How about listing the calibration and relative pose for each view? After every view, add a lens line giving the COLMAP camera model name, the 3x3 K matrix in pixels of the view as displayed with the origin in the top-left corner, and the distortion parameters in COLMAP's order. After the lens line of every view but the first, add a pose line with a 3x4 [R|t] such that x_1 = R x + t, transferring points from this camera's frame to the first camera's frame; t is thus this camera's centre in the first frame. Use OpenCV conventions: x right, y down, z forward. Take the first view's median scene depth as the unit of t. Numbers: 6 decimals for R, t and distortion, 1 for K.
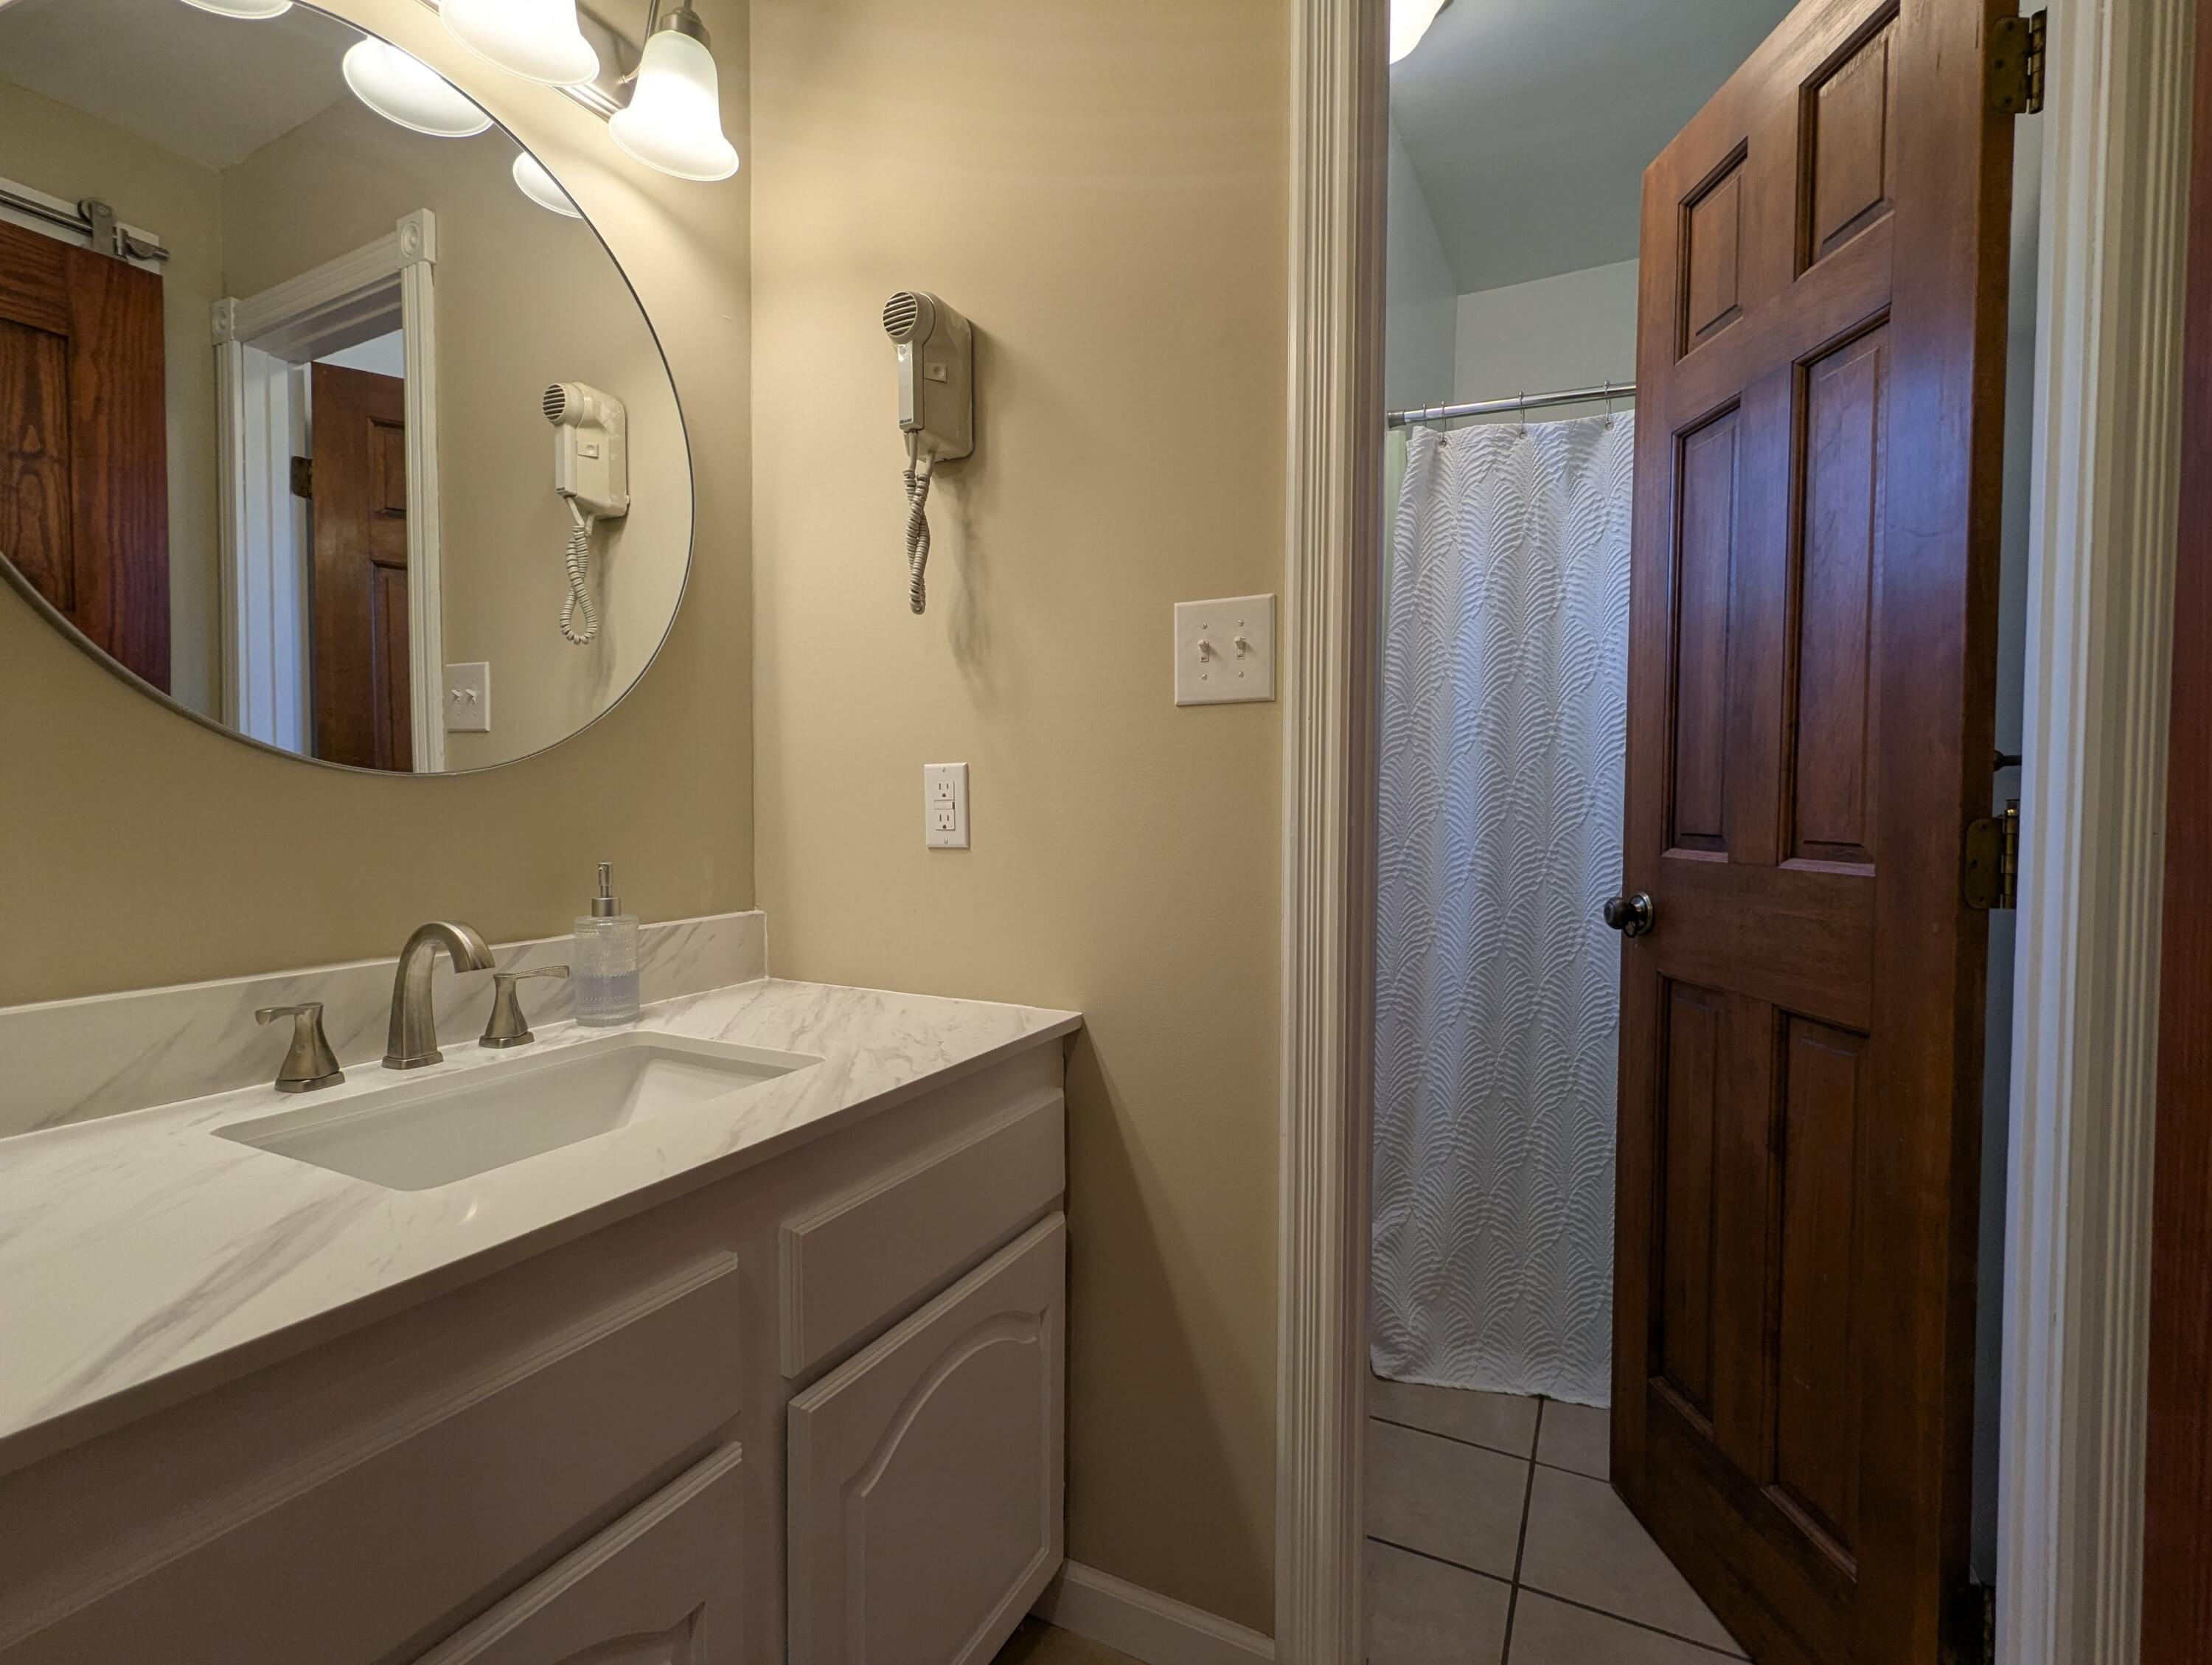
lens RADIAL K [[1052.1, 0, 1103.5], [0, 1052.1, 830.5], [0, 0, 1]] dist [-0.001796, 0.002765]
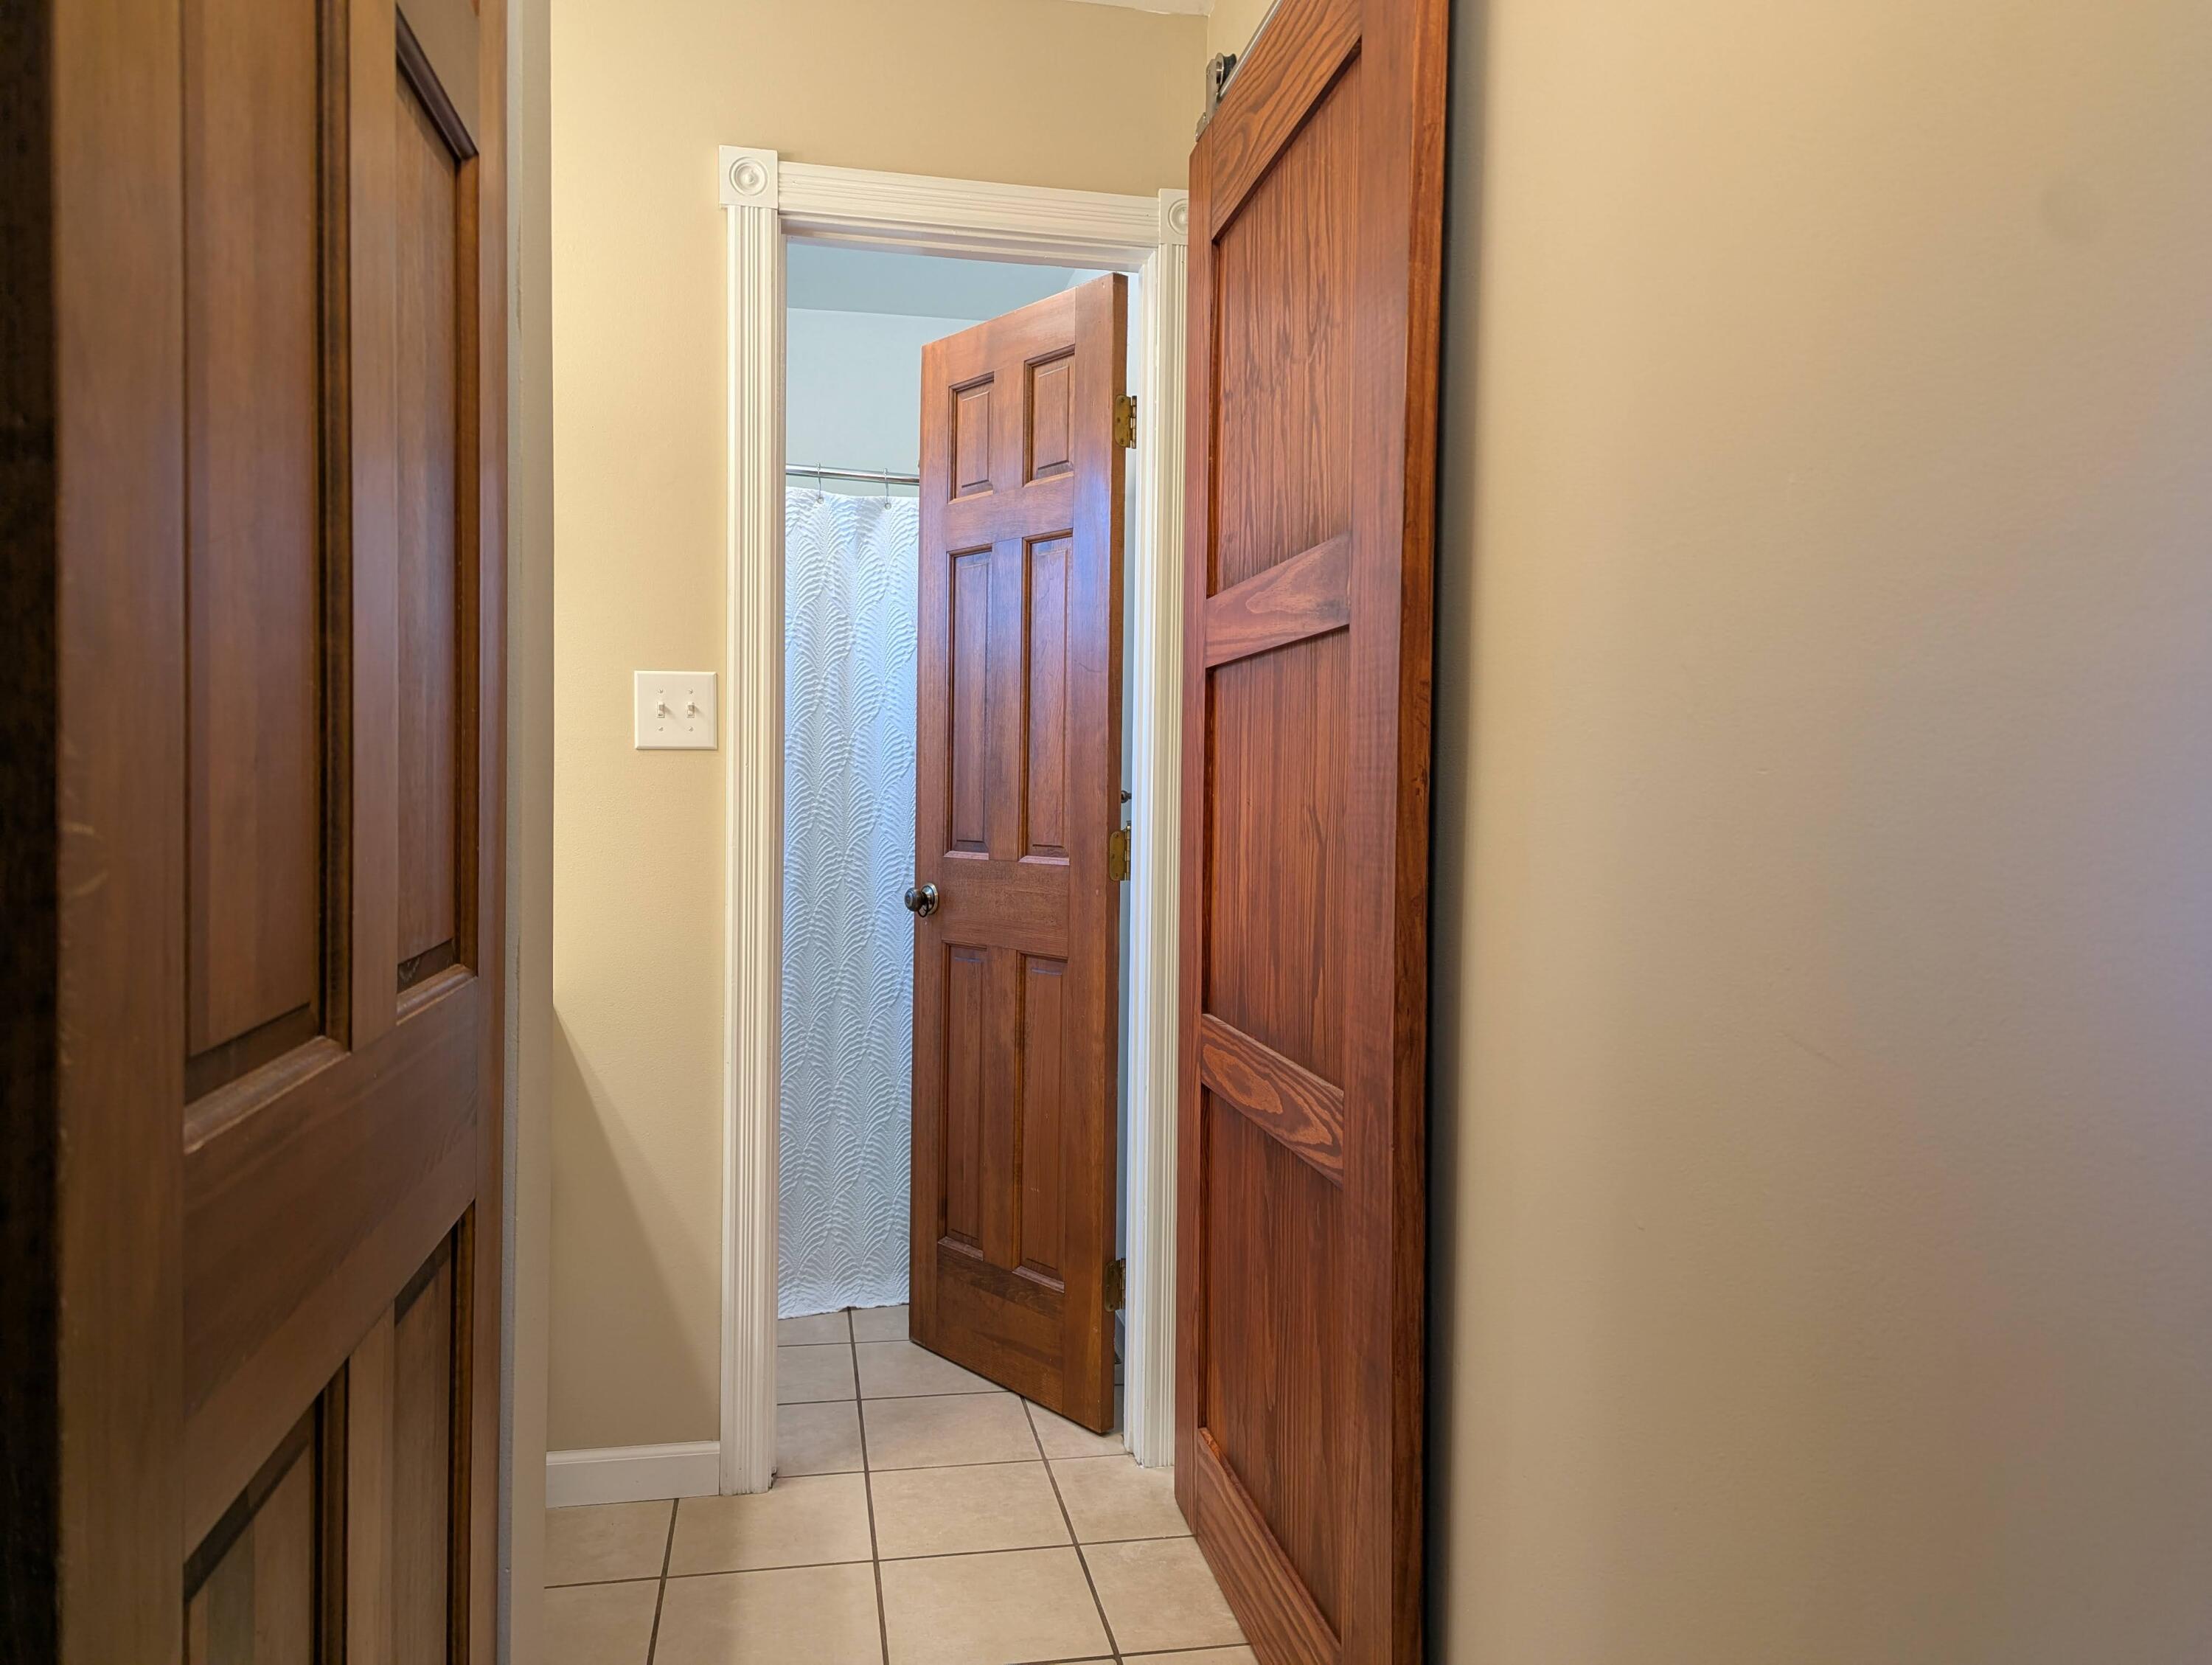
lens RADIAL K [[1555.9, 0, 1109.8], [0, 1555.9, 829.0], [0, 0, 1]] dist [0.059347, -0.050118]
pose [[0.786789, -0.012058, 0.617104, -0.656725], [0.011592, 0.999921, 0.004758, -0.022076], [-0.617113, 0.003410, 0.786867, -0.873889]]
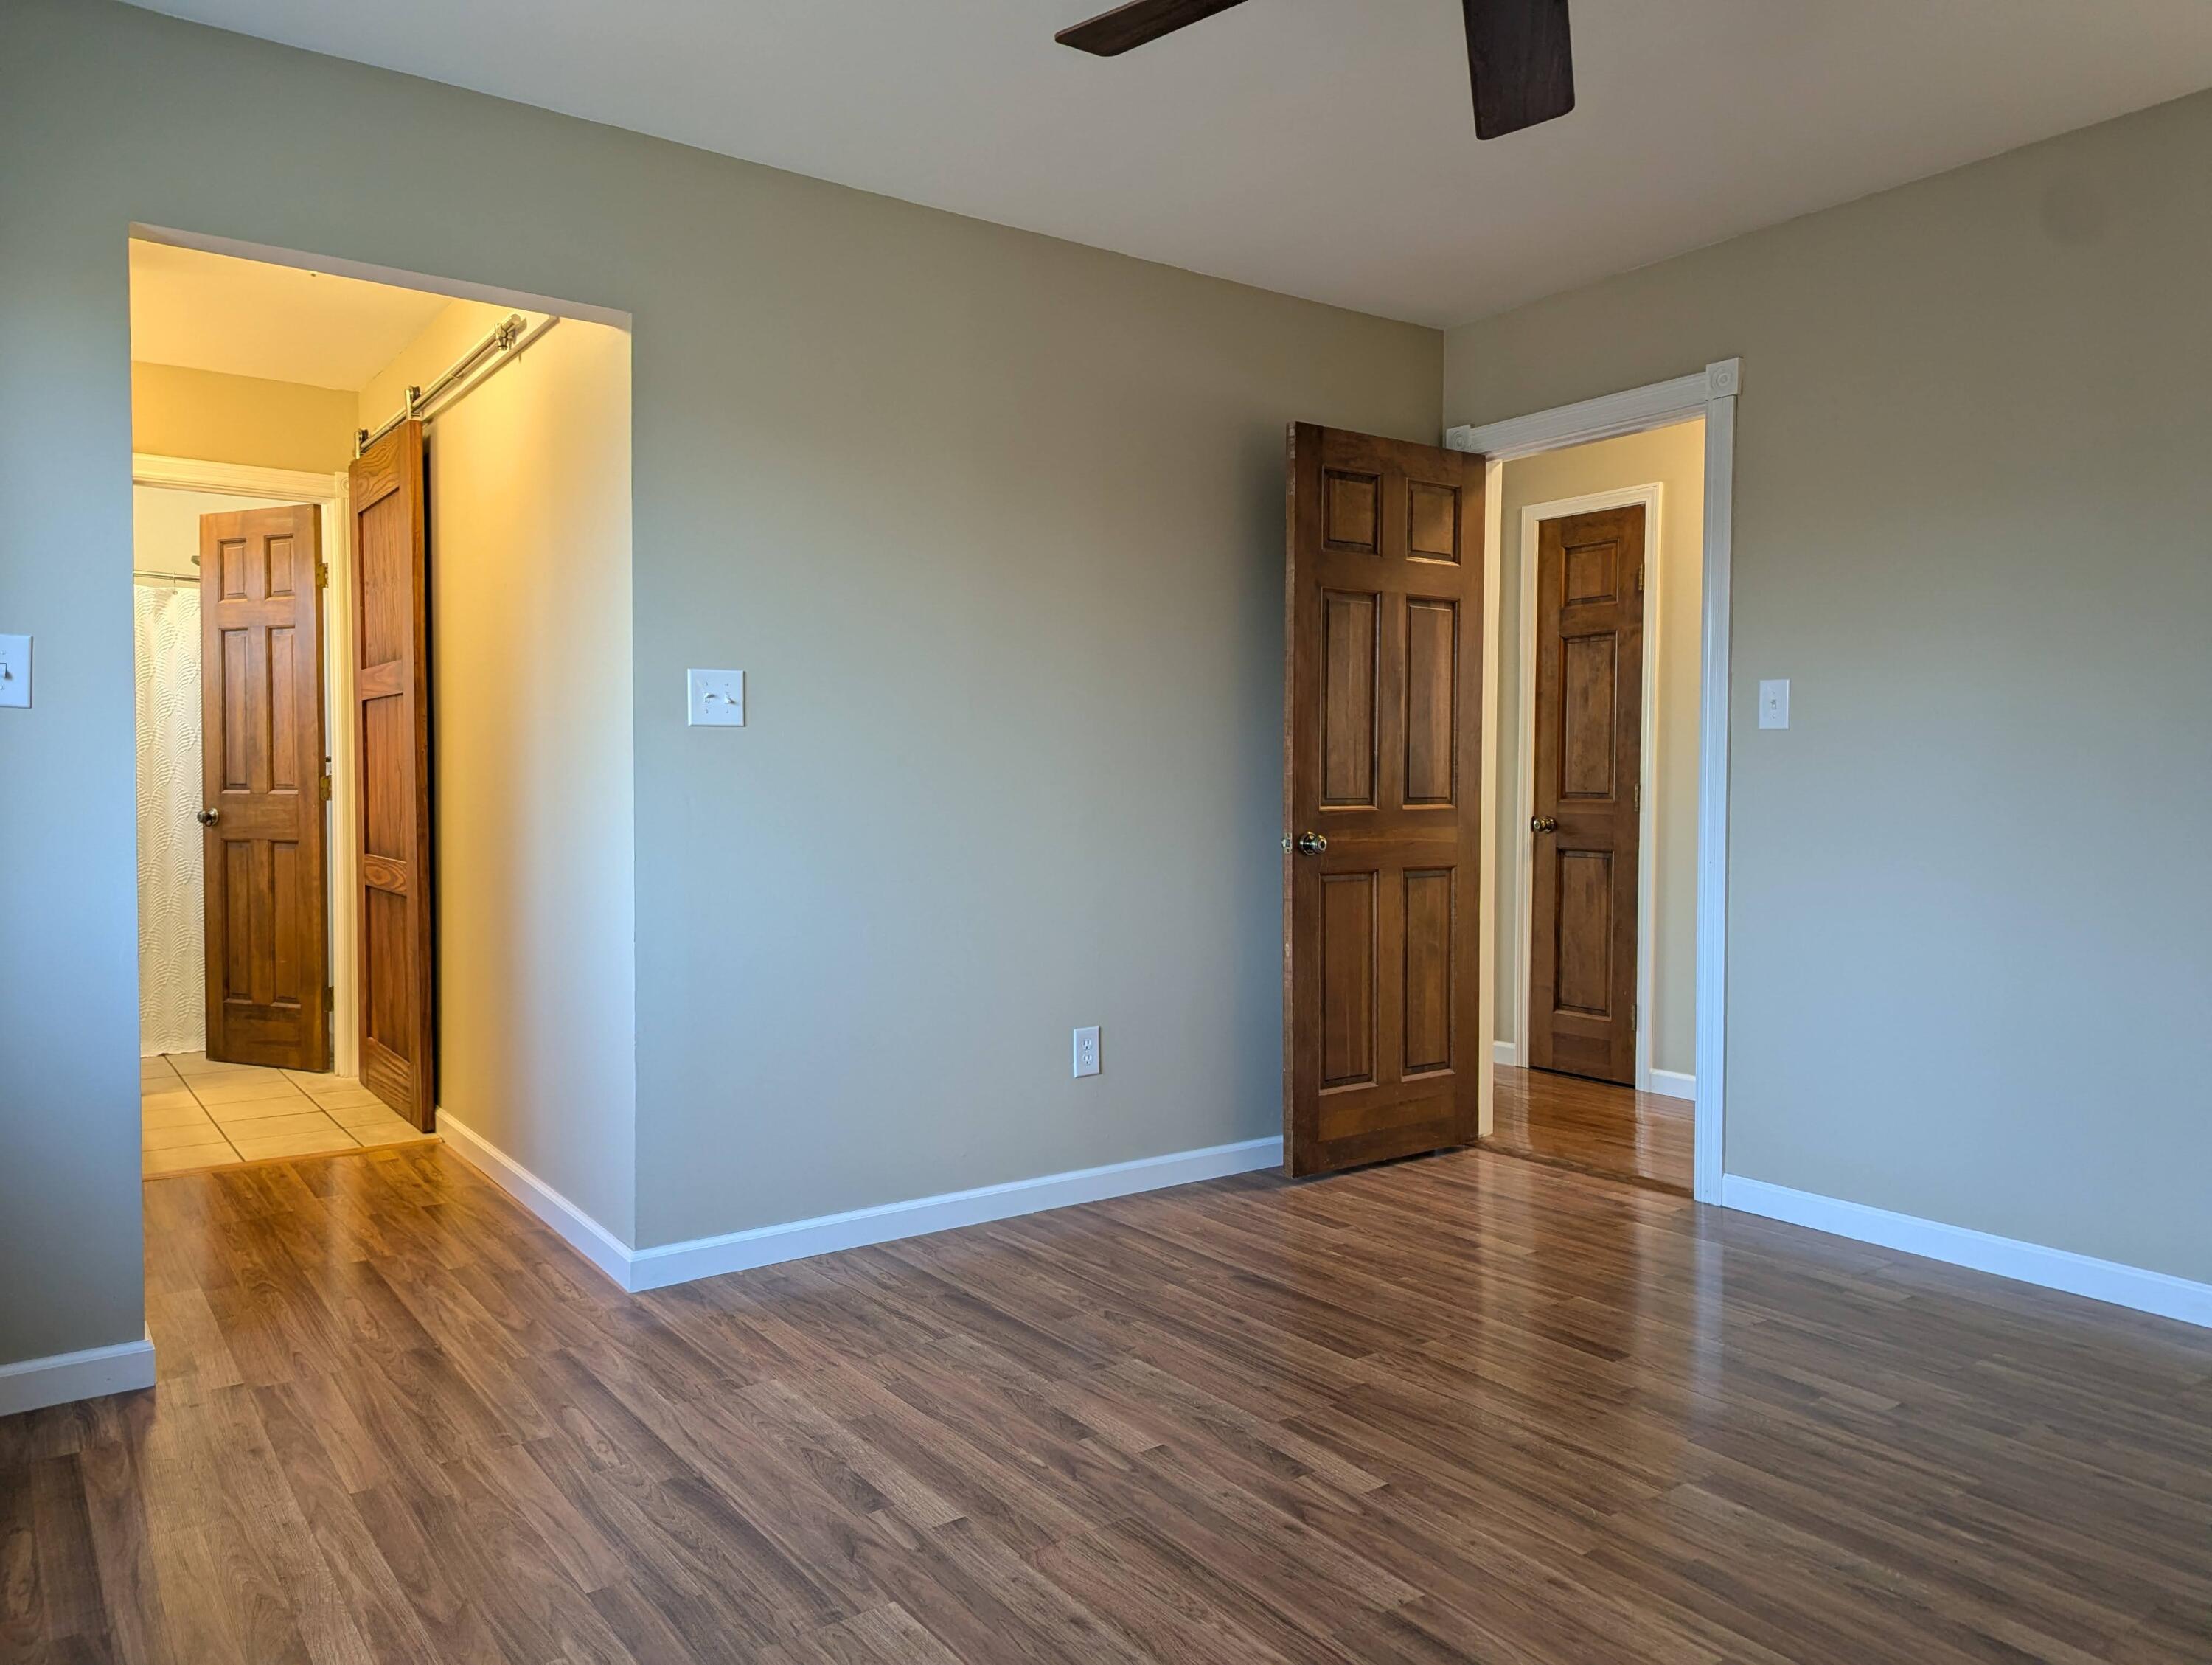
lens RADIAL K [[1555.9, 0, 1106.5], [0, 1555.9, 839.8], [0, 0, 1]] dist [0.059347, -0.050118]
pose [[0.455025, -0.037138, 0.889704, -2.235657], [0.024121, 0.999277, 0.029376, 0.090864], [-0.890152, 0.008094, 0.455592, -3.121283]]
